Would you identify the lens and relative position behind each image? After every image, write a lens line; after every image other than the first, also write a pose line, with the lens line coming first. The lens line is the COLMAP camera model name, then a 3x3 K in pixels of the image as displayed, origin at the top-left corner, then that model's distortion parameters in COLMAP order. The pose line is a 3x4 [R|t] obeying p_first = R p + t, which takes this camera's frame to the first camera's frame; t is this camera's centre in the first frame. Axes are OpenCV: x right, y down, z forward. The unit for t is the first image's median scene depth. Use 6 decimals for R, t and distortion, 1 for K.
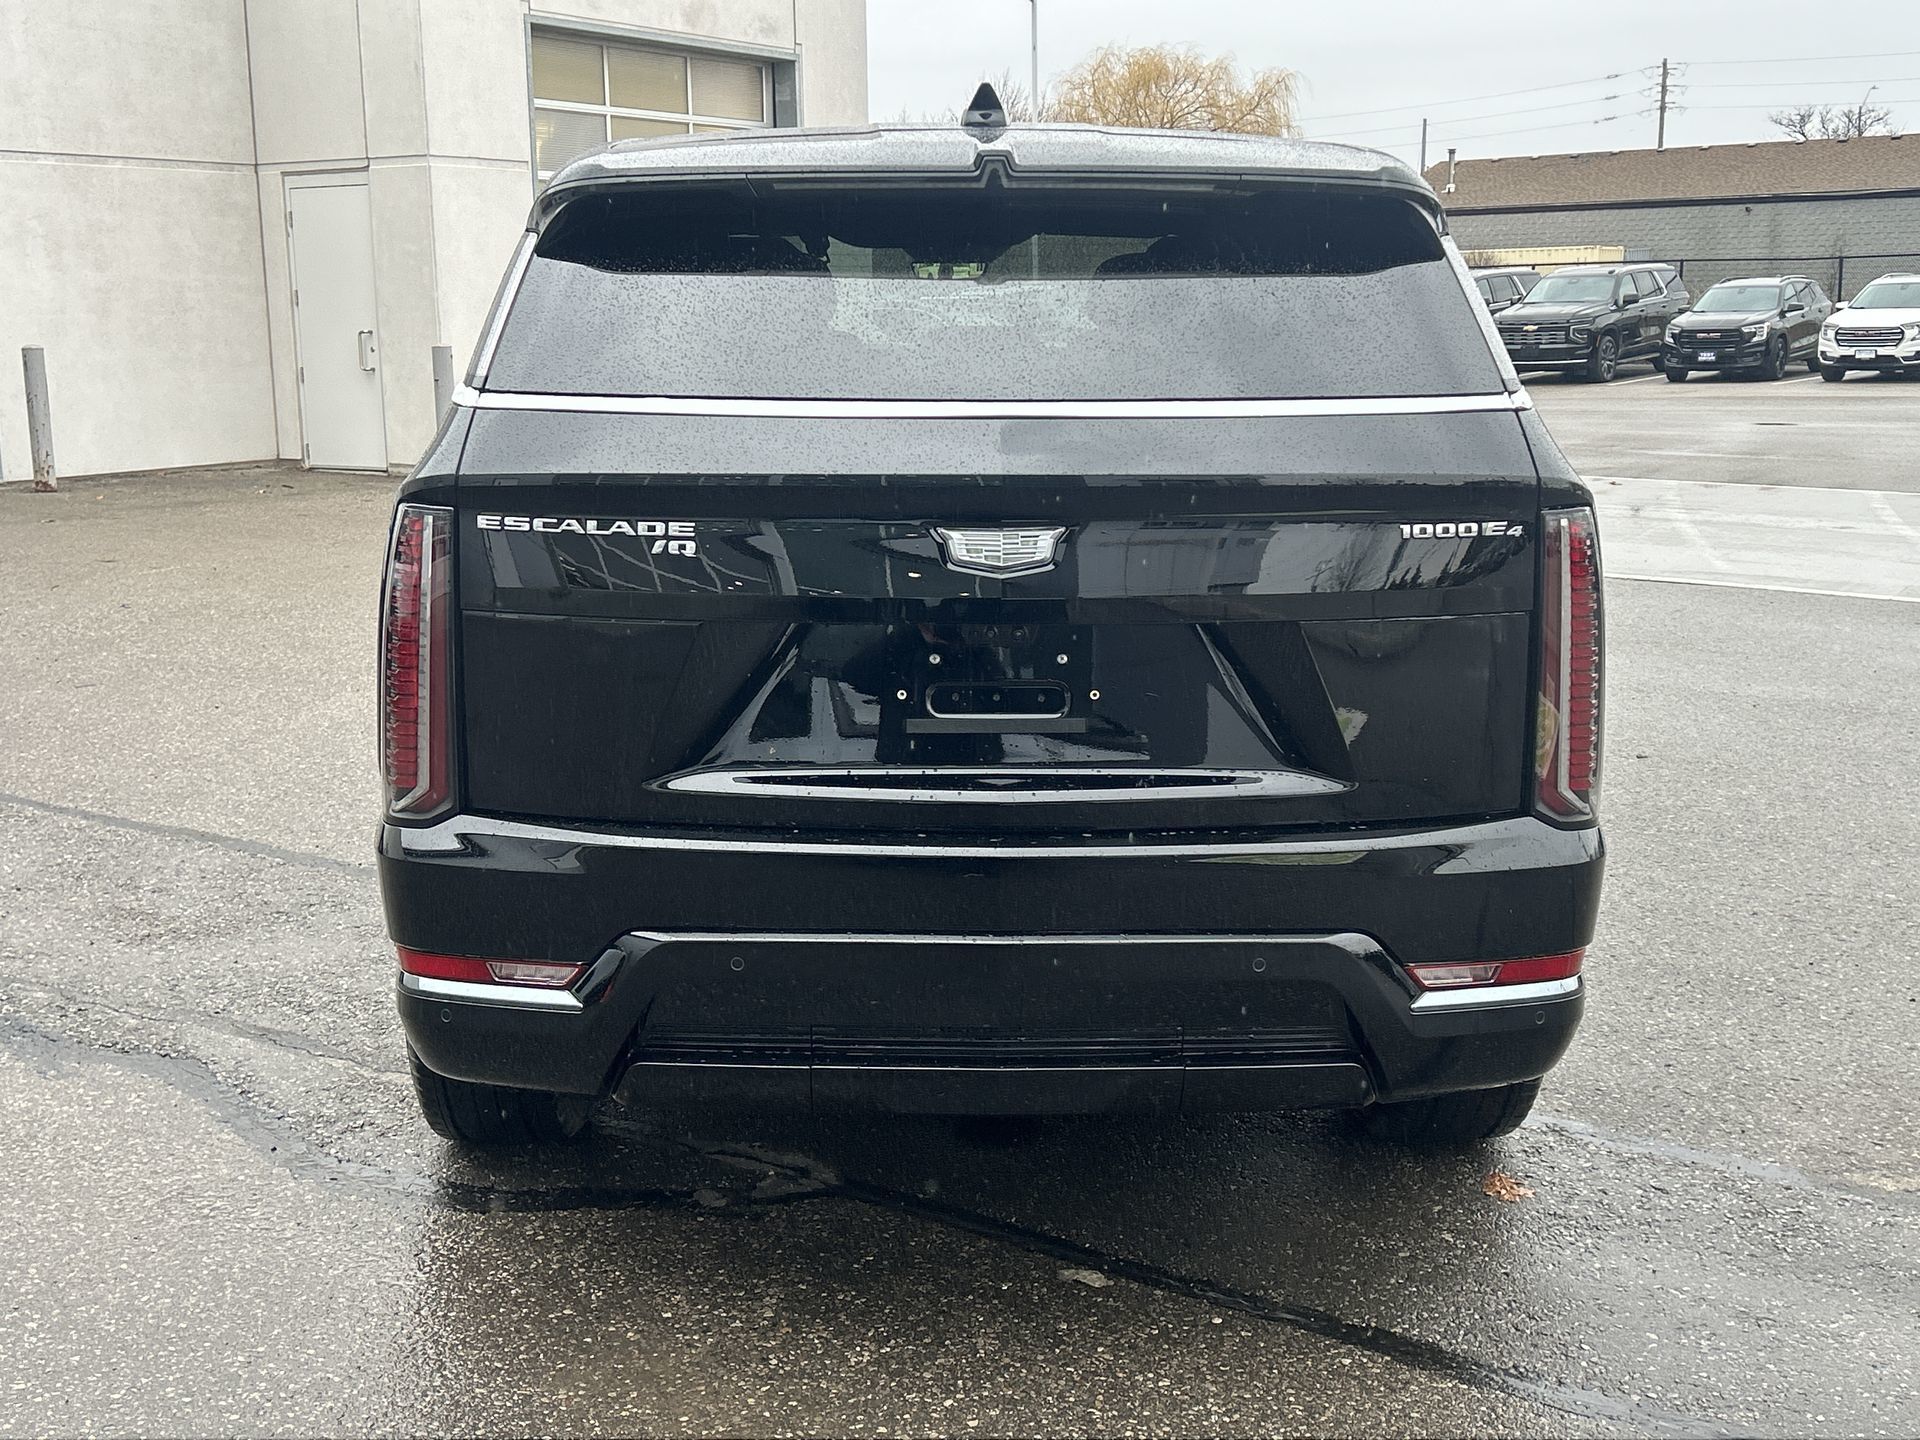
lens RADIAL K [[2179.0, 0, 934.1], [0, 2179.0, 720.1], [0, 0, 1]] dist [0.122925, -0.219921]
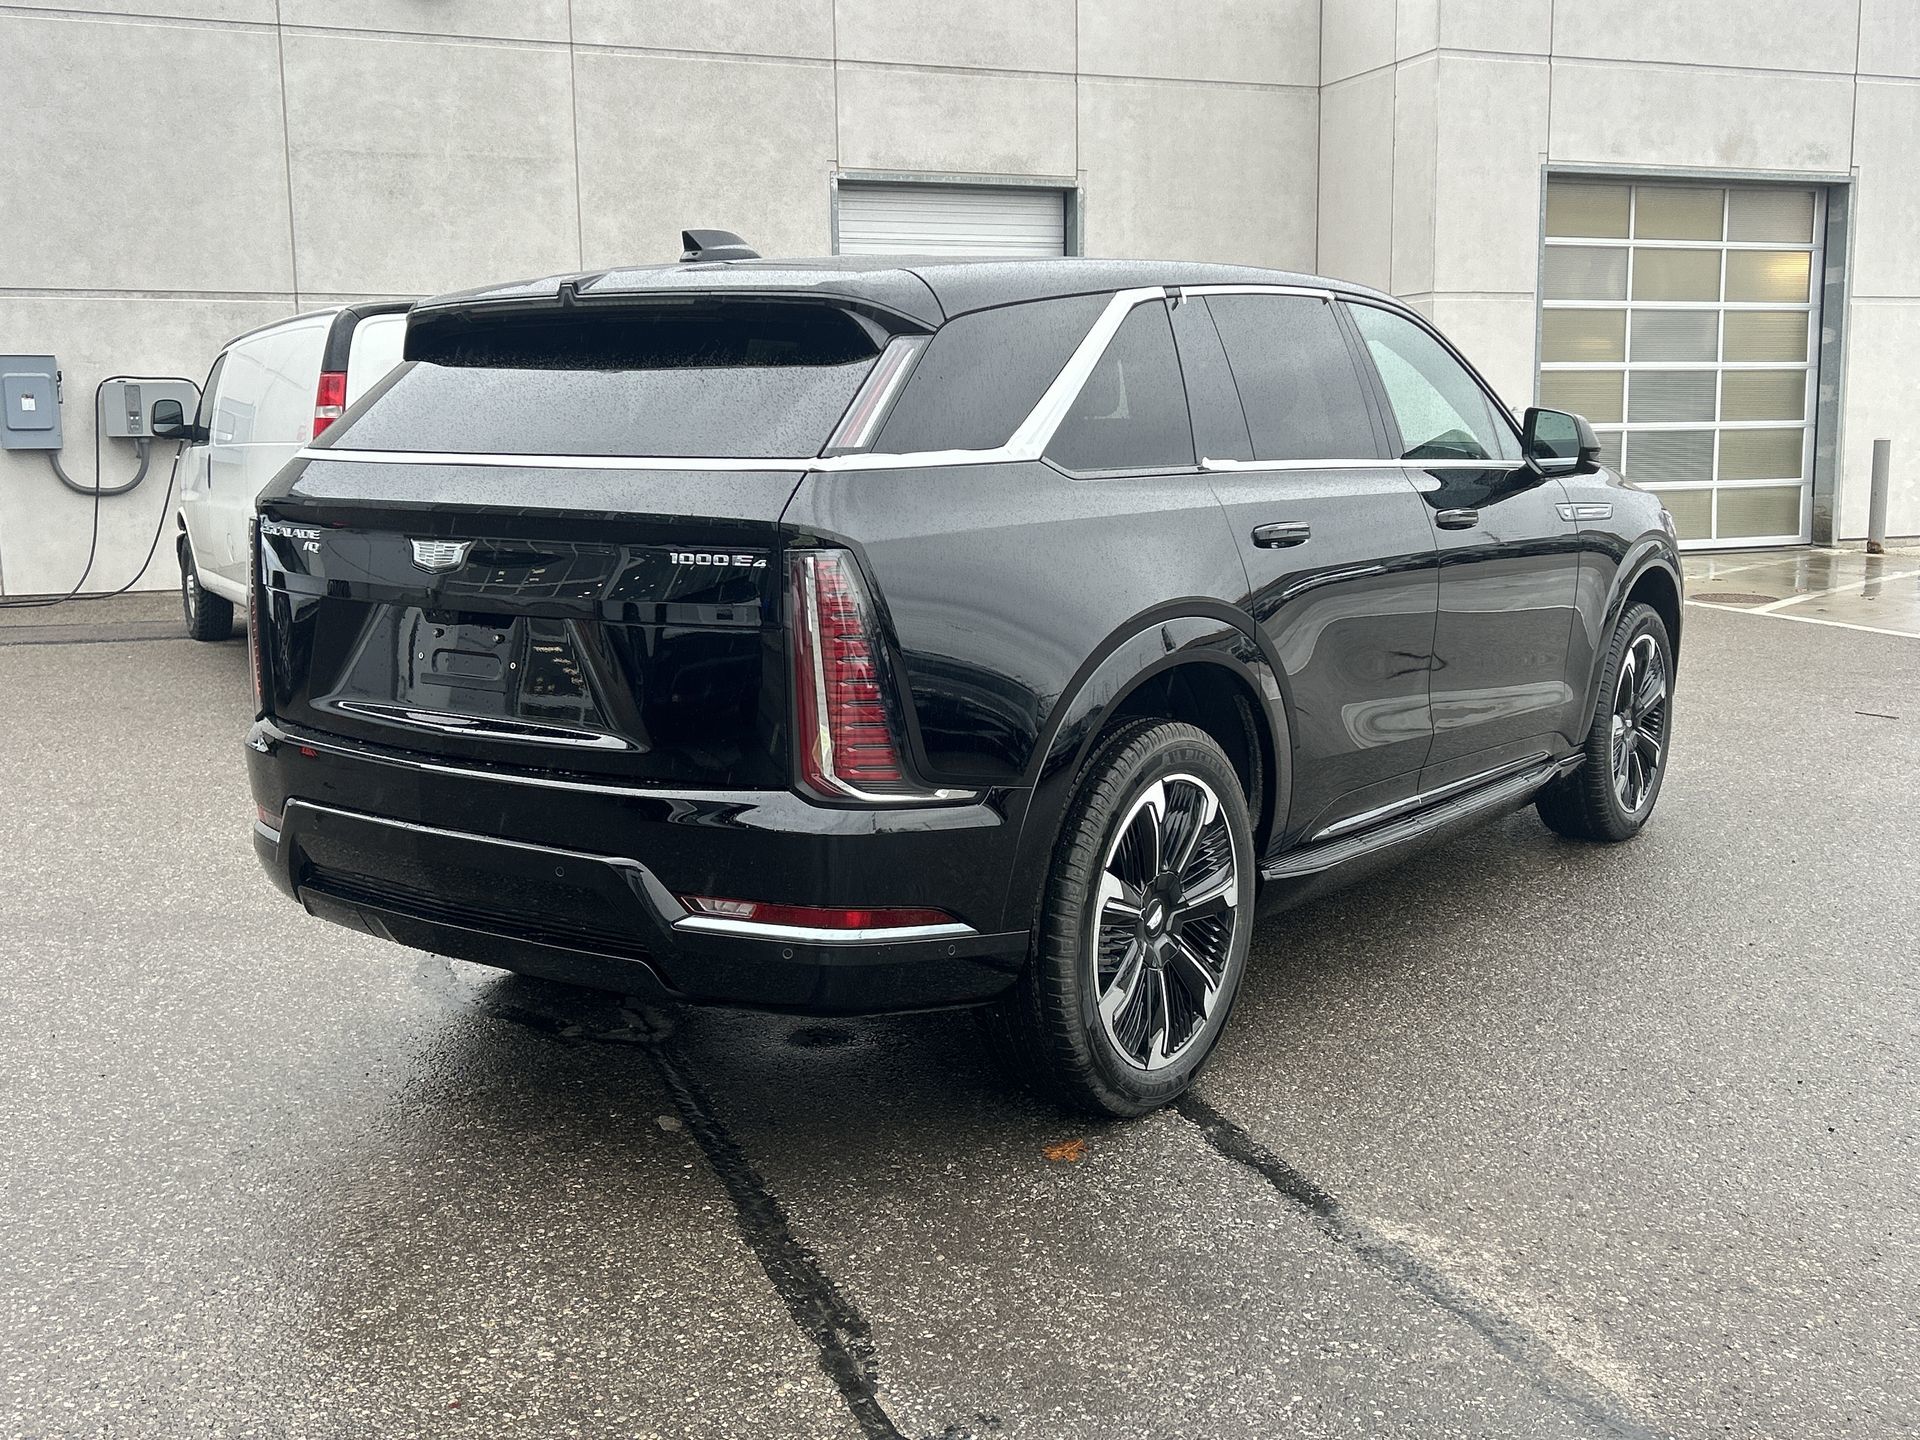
lens RADIAL K [[1911.8, 0, 960.0], [0, 1911.8, 720.0], [0, 0, 1]] dist [0.117861, -0.198990]
pose [[0.810868, 0.087900, -0.578591, 0.188095], [-0.108447, 0.994102, -0.000959, -0.001323], [0.575094, 0.063524, 0.815618, 0.030419]]
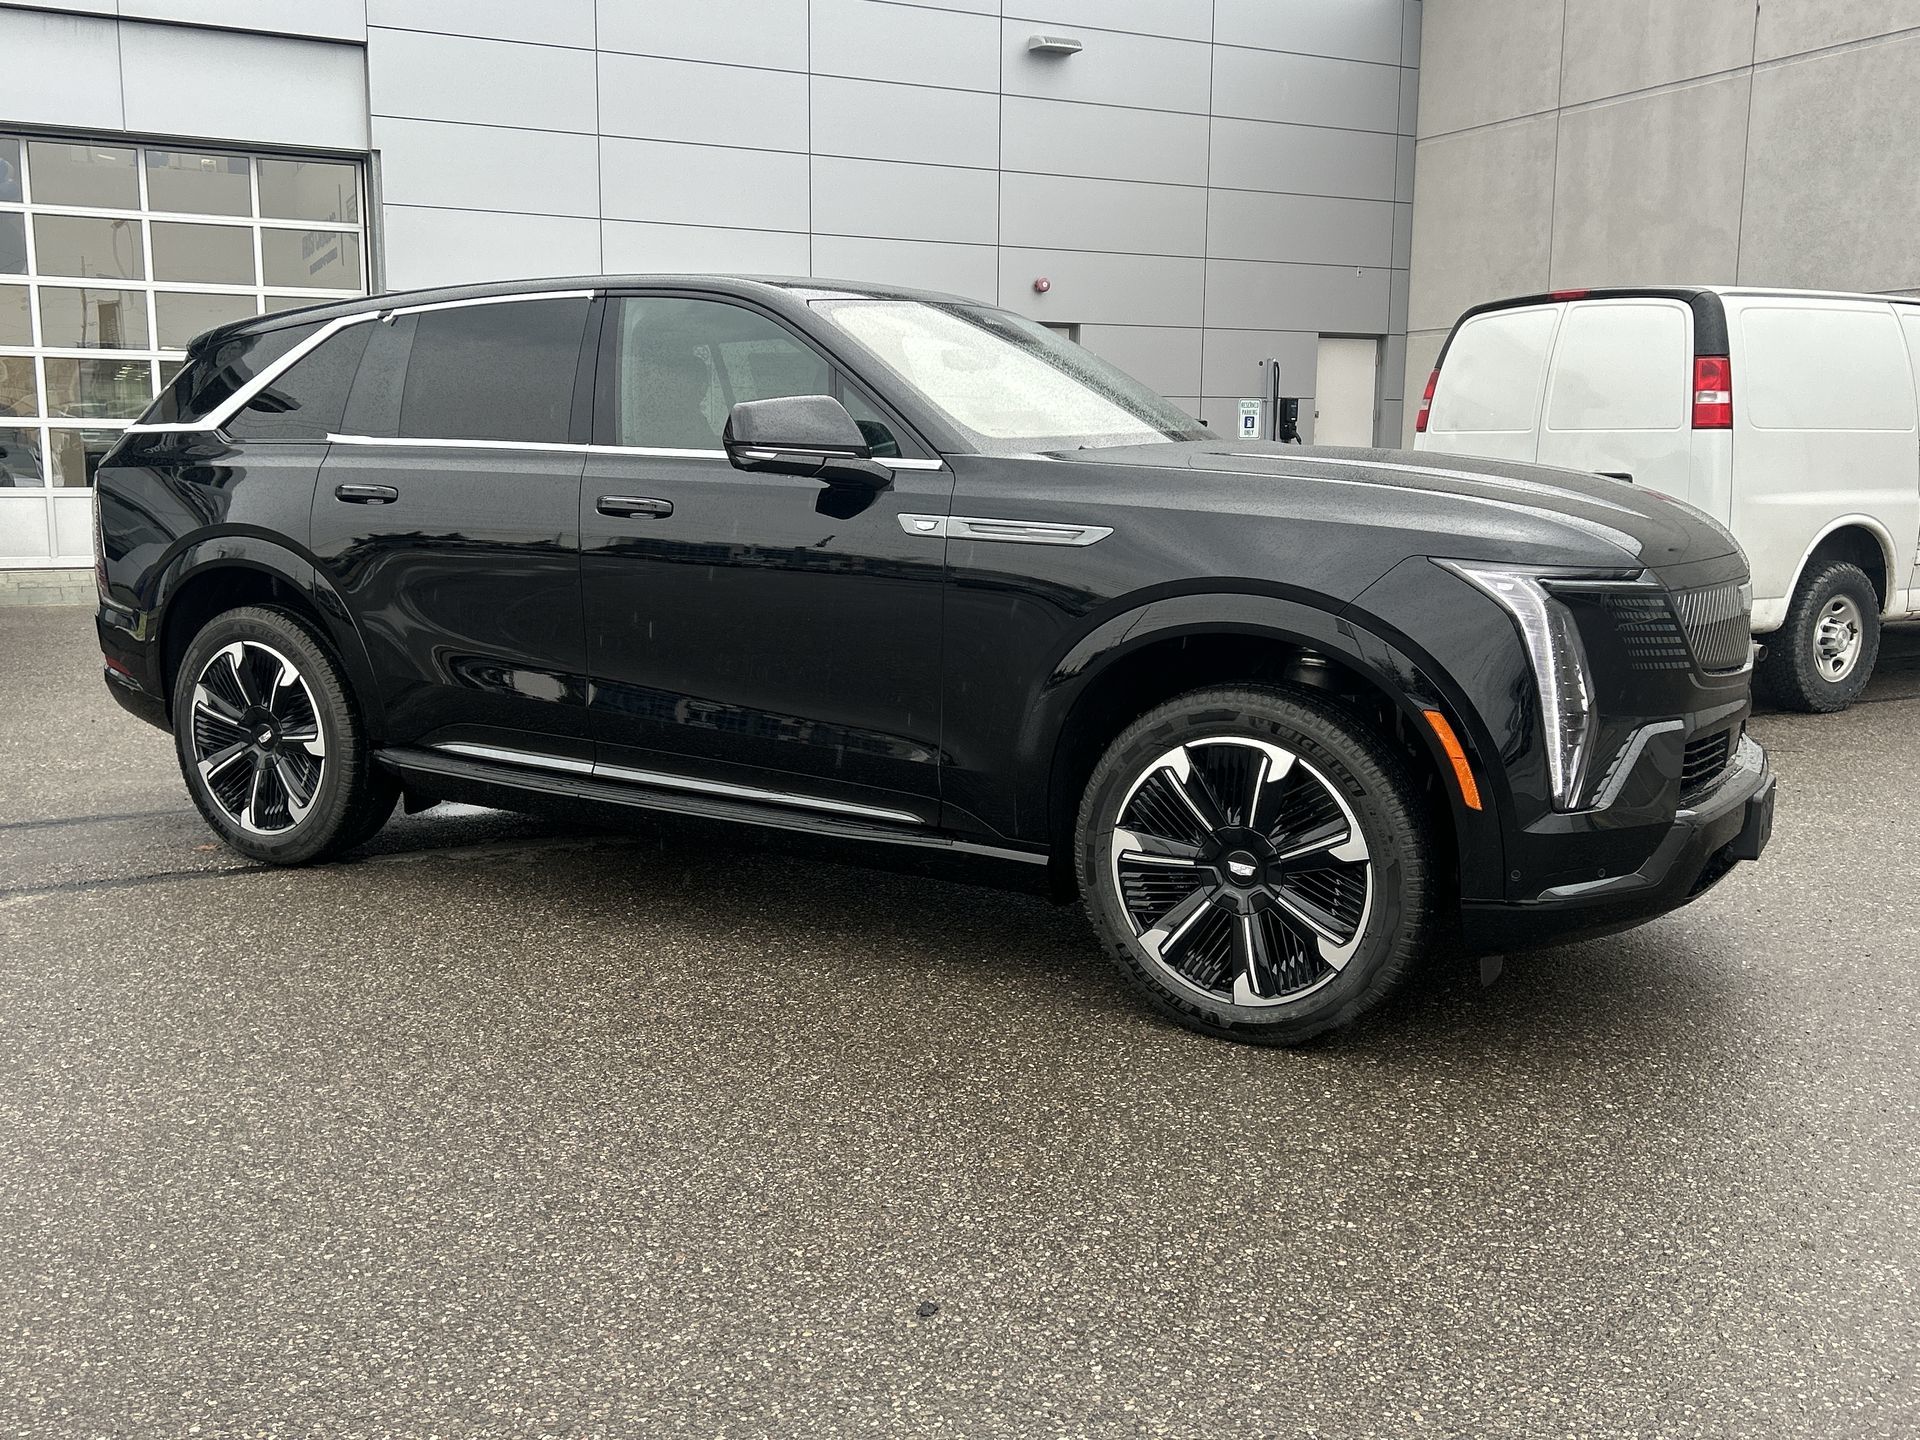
lens RADIAL K [[1769.6, 0, 949.2], [0, 1769.6, 715.5], [0, 0, 1]] dist [0.107653, -0.151180]
pose [[-0.515808, 0.140212, -0.845153, 0.297800], [-0.161163, 0.953022, 0.256467, -0.097598], [0.841409, 0.268495, -0.468979, 0.542592]]
